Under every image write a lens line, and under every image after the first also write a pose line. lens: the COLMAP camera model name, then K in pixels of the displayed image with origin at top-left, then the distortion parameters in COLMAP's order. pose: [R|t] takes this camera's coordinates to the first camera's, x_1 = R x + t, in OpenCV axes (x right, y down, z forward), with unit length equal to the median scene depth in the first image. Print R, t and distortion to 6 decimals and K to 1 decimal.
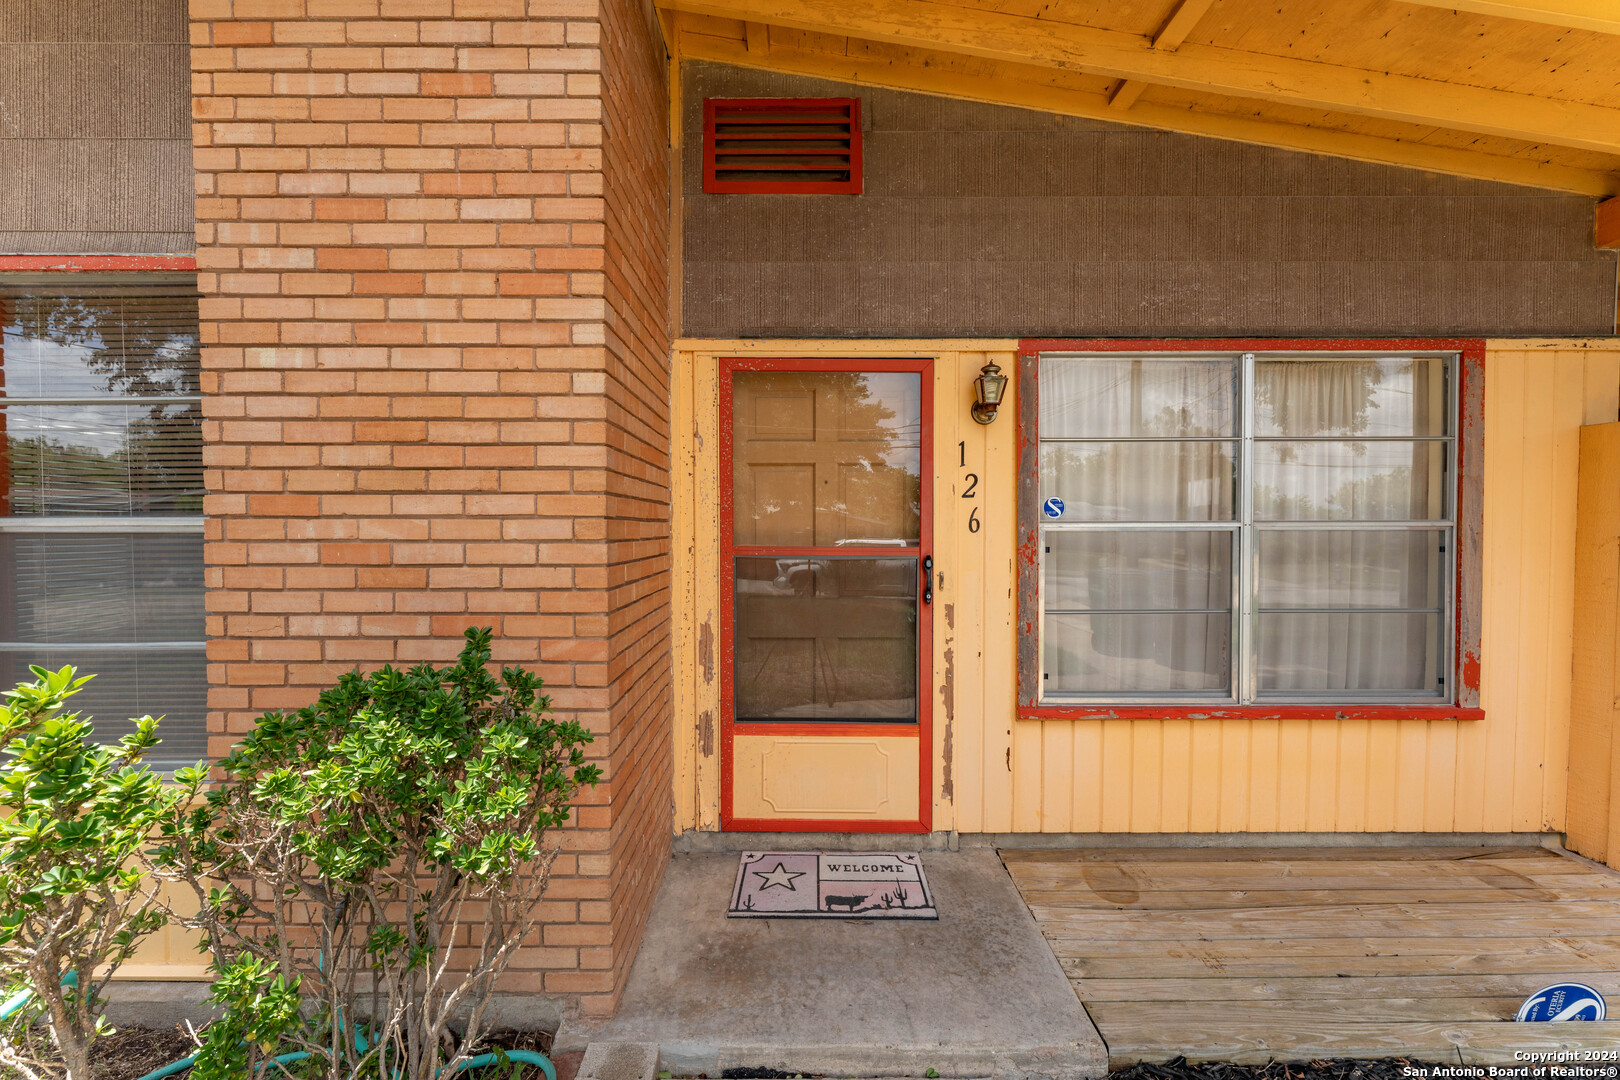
lens RADIAL K [[647.7, 0, 801.6], [0, 647.7, 545.1], [0, 0, 1]] dist [-0.000890, -0.000049]
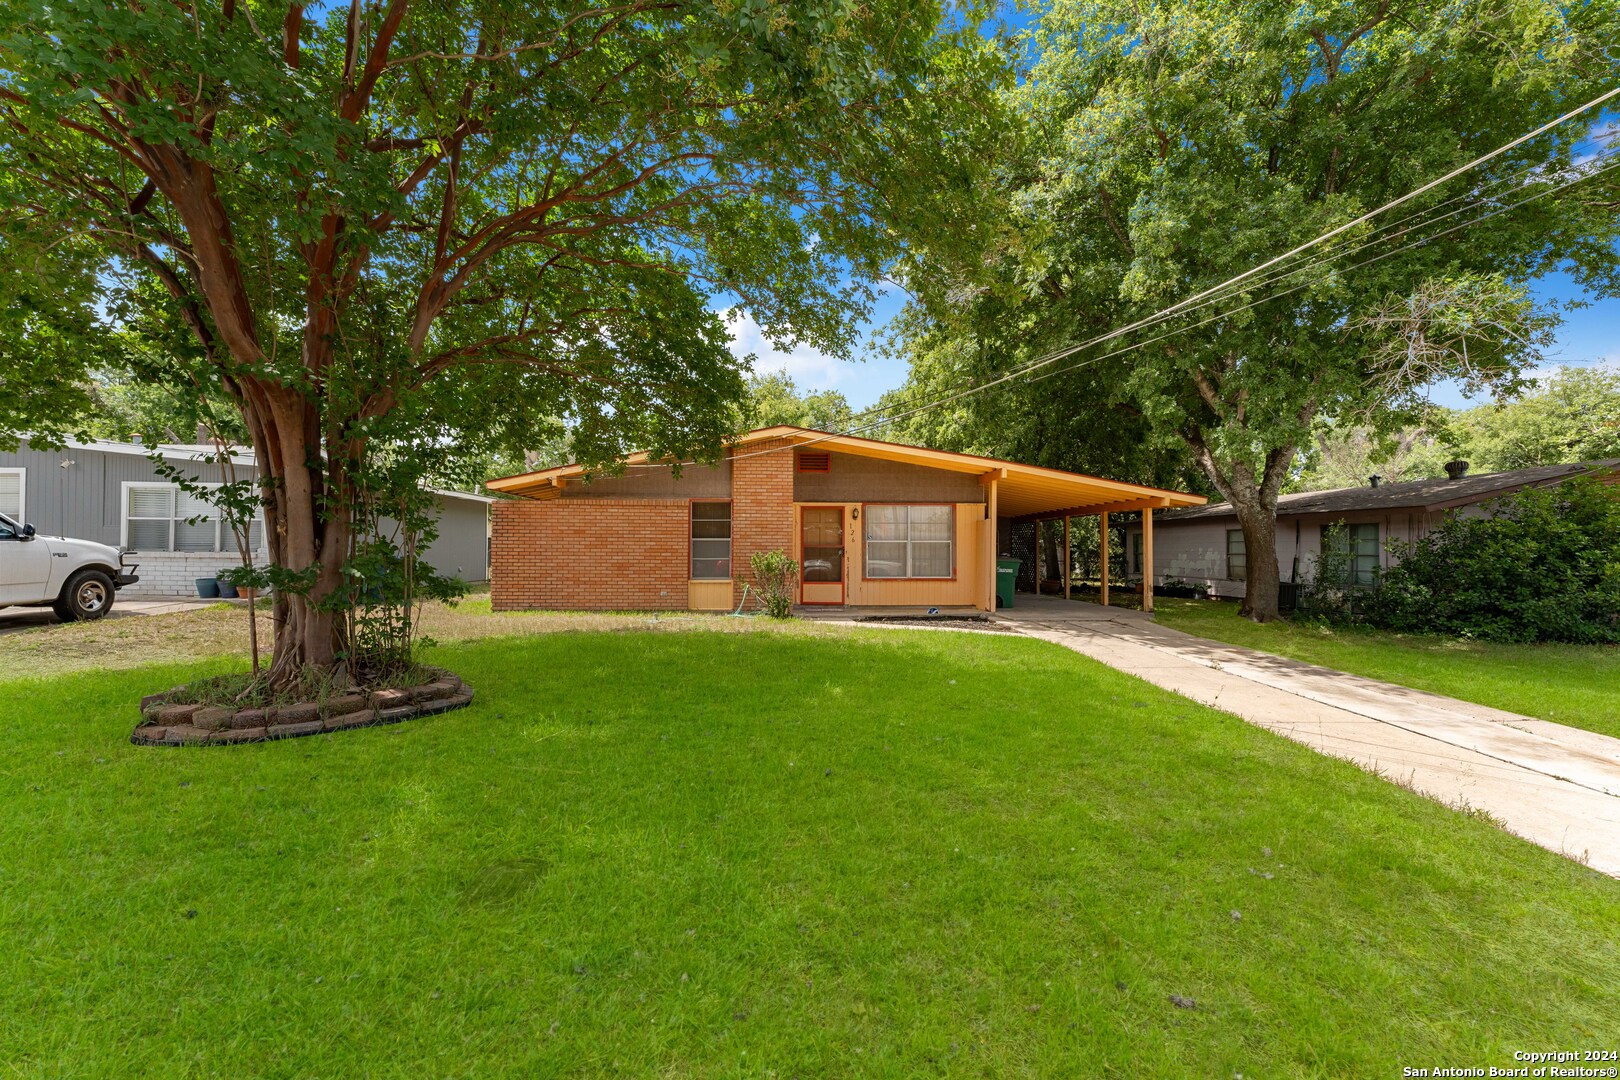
lens RADIAL K [[647.7, 0, 795.1], [0, 647.7, 539.6], [0, 0, 1]] dist [-0.000890, -0.000049]
pose [[0.998501, 0.004092, 0.054582, -0.432413], [-0.002073, 0.999313, -0.037004, 0.139766], [-0.054696, 0.036835, 0.997823, -3.813355]]
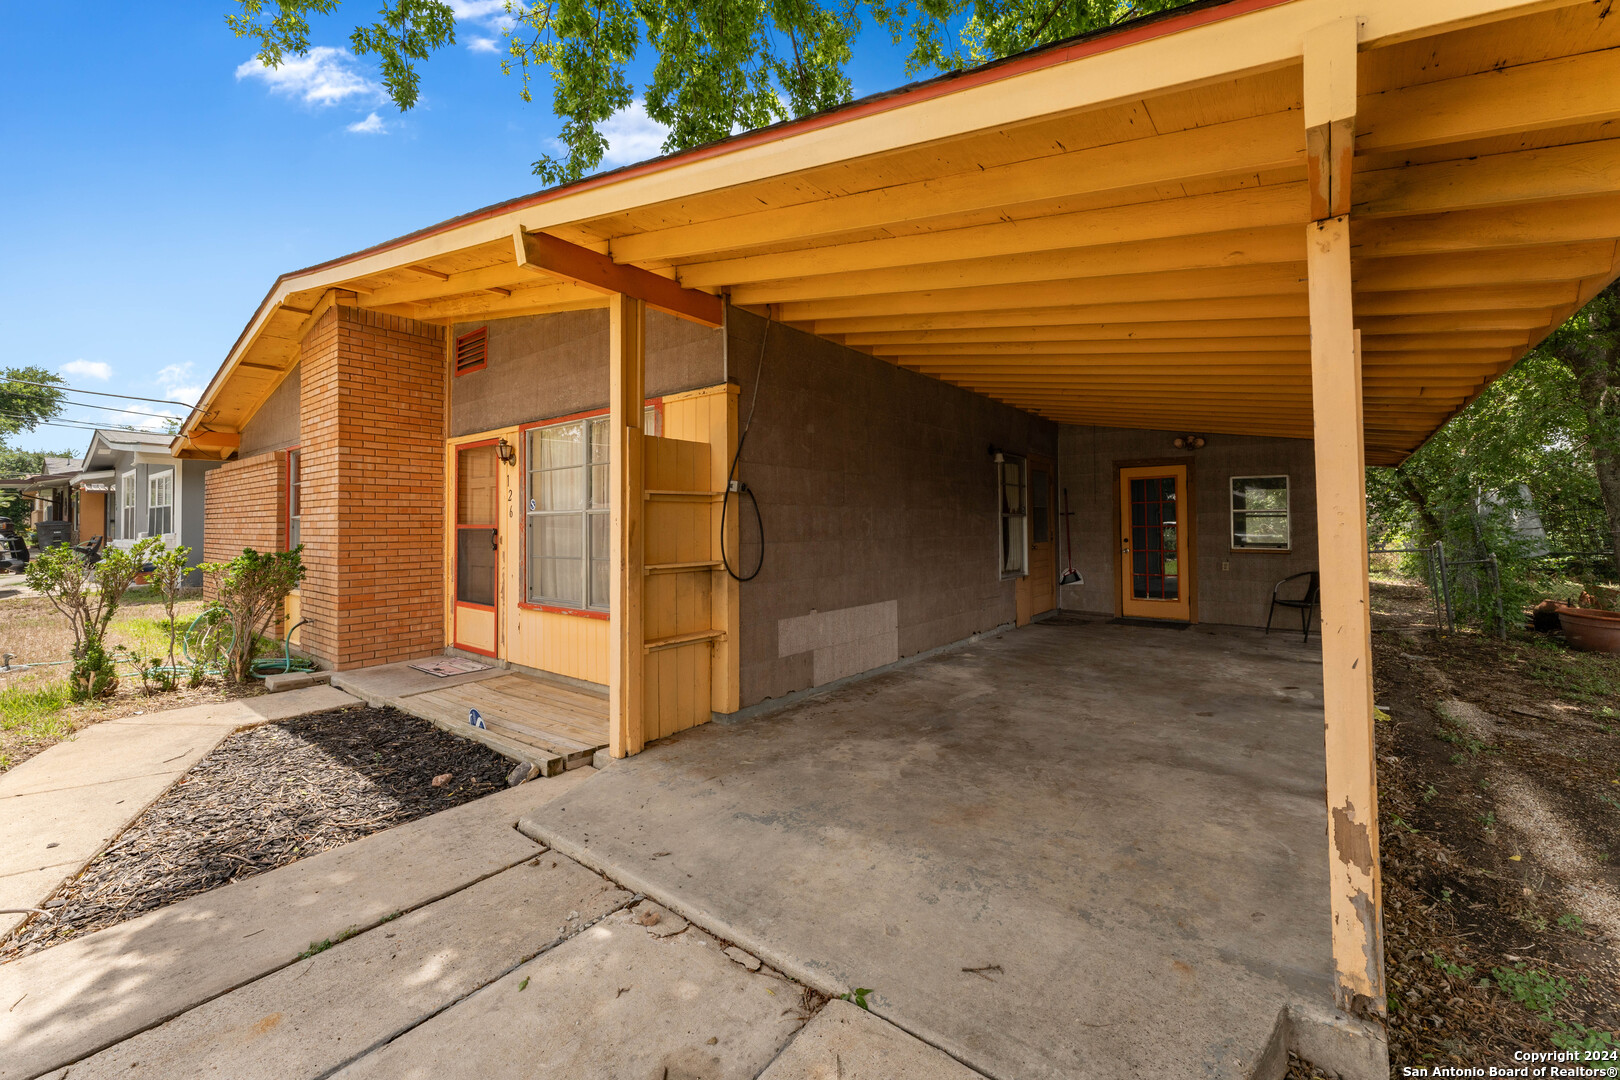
lens RADIAL K [[647.7, 0, 819.5], [0, 647.7, 518.6], [0, 0, 1]] dist [-0.000890, -0.000049]
pose [[0.788252, -0.010467, -0.615264, 2.367616], [-0.010052, 0.999503, -0.029882, 0.035804], [0.615271, 0.029739, 0.787755, -0.043145]]
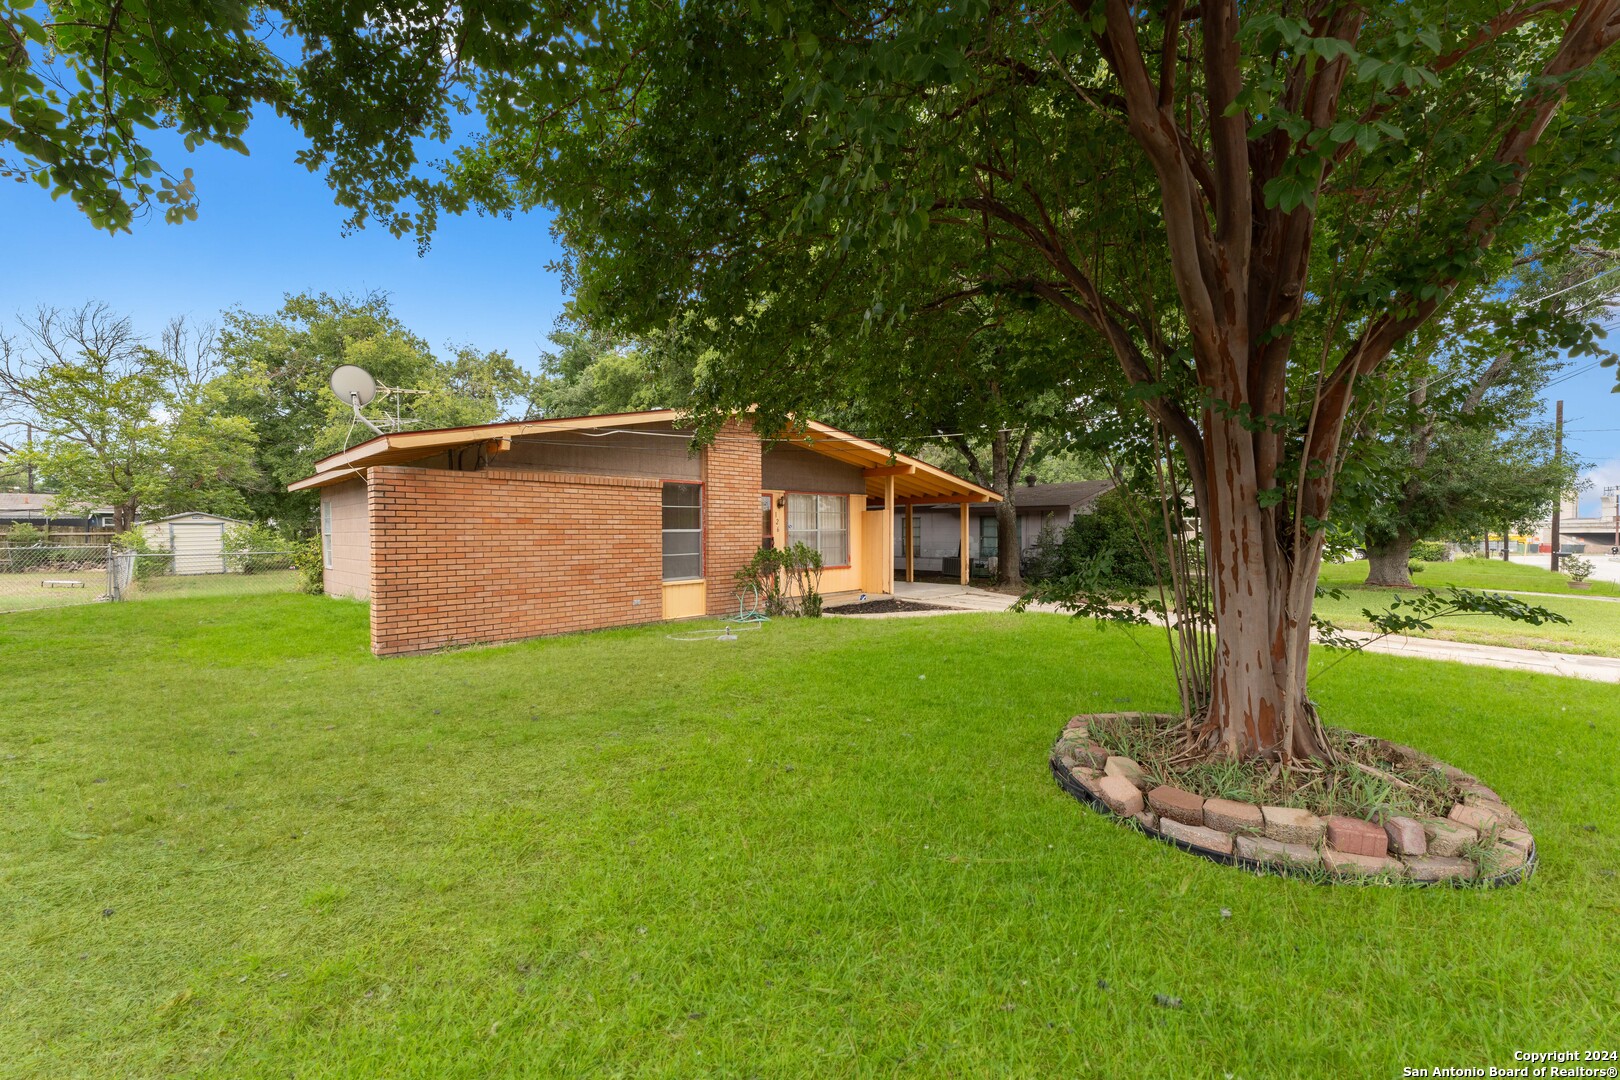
lens RADIAL K [[647.7, 0, 813.9], [0, 647.7, 536.9], [0, 0, 1]] dist [-0.000890, -0.000049]
pose [[0.691969, -0.007453, 0.721889, -2.859235], [0.009477, 0.999954, 0.001239, 0.012209], [-0.721865, 0.005984, 0.692008, -2.346996]]
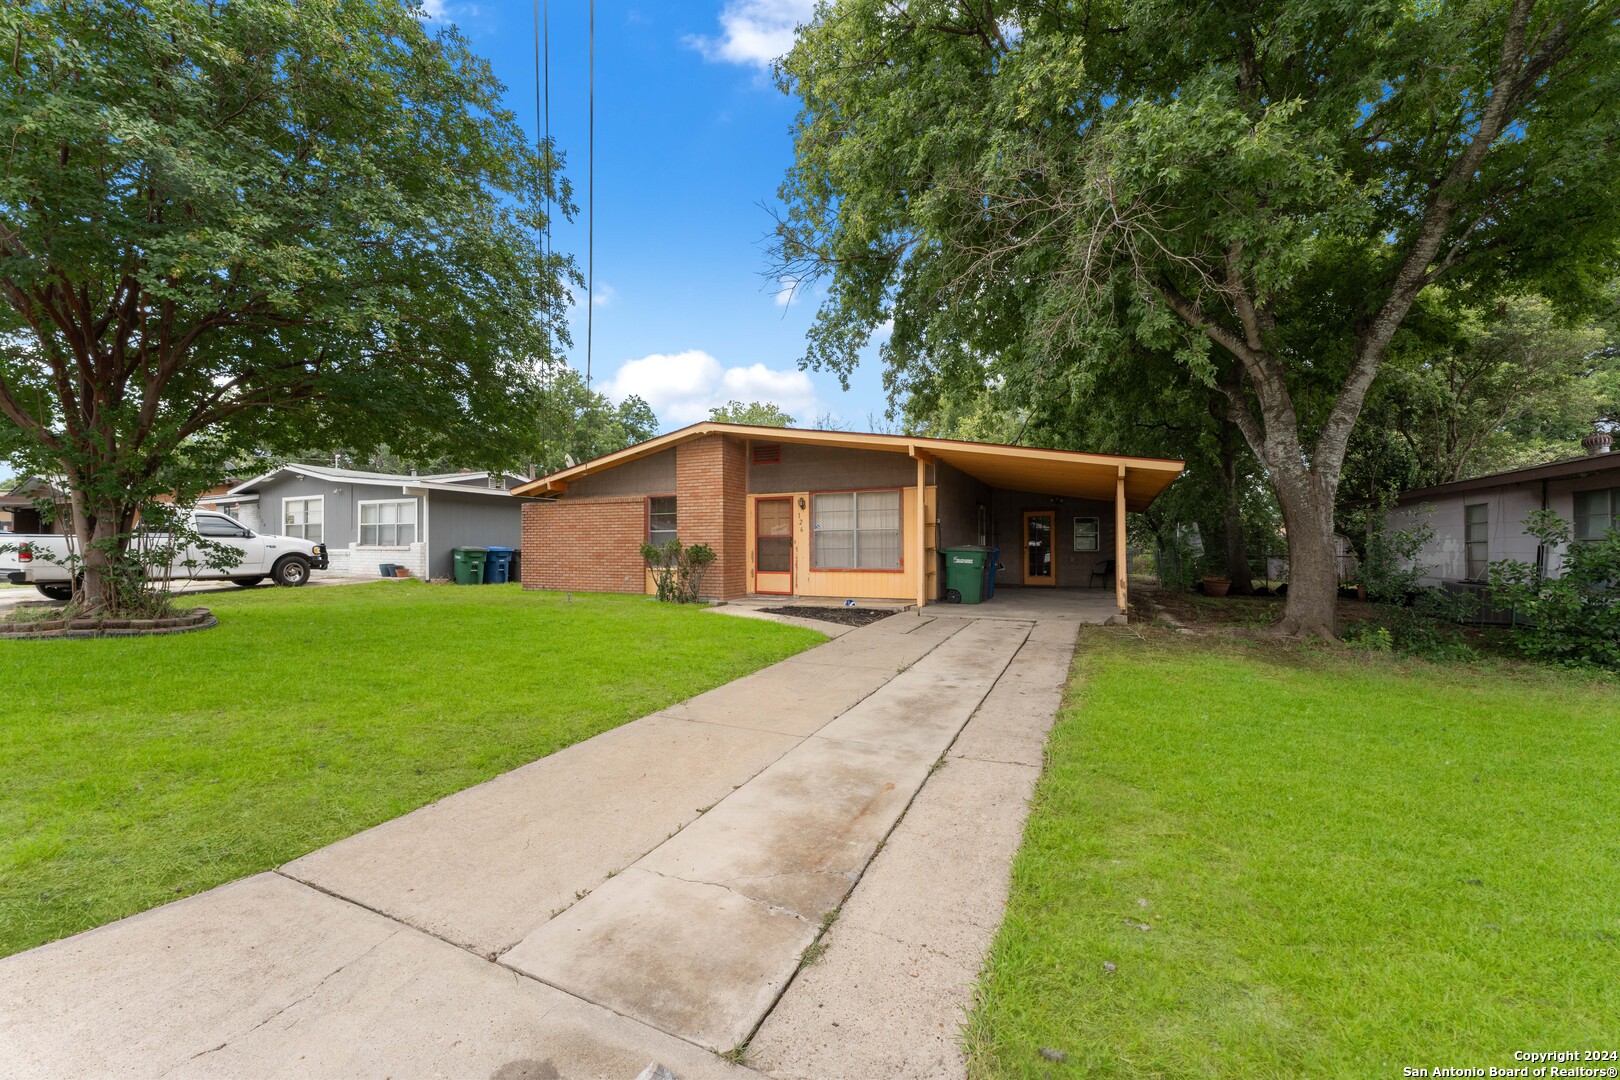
lens RADIAL K [[647.7, 0, 797.2], [0, 647.7, 547.4], [0, 0, 1]] dist [-0.000890, -0.000049]
pose [[0.904885, -0.003753, -0.425640, 2.279091], [-0.008823, 0.999581, -0.027571, 0.227186], [0.425565, 0.028704, 0.904473, -3.348837]]
